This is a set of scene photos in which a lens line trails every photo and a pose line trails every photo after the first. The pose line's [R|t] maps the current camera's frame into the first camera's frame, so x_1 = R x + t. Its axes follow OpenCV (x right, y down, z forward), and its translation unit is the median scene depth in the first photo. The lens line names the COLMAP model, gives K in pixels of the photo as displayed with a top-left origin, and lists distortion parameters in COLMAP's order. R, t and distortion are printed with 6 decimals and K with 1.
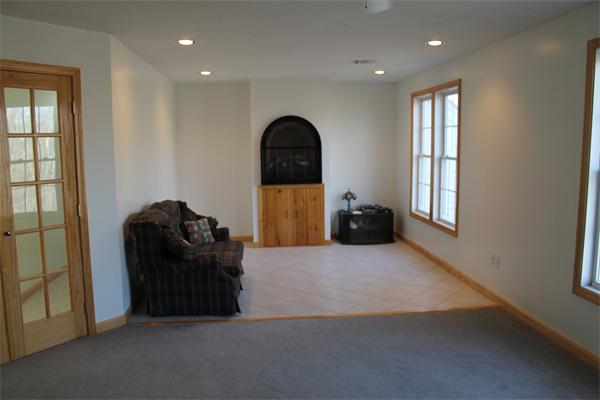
lens RADIAL K [[511.4, 0, 280.6], [0, 511.4, 201.7], [0, 0, 1]] dist [-0.085171, 0.008662]
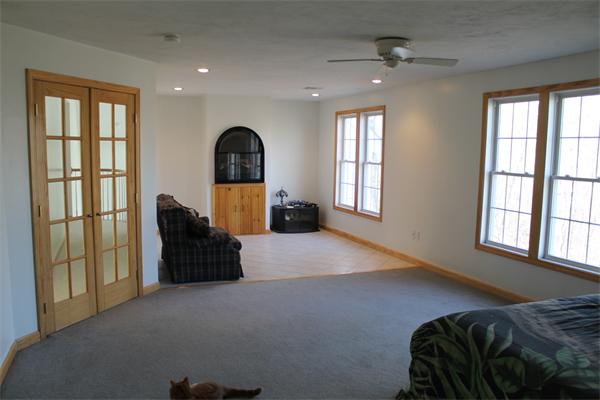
lens RADIAL K [[511.4, 0, 280.6], [0, 511.4, 201.7], [0, 0, 1]] dist [-0.085171, 0.008662]
pose [[0.965826, -0.002470, 0.259179, -0.235792], [0.005237, 0.999936, -0.009985, 0.025798], [-0.259137, 0.011001, 0.965778, -0.218702]]
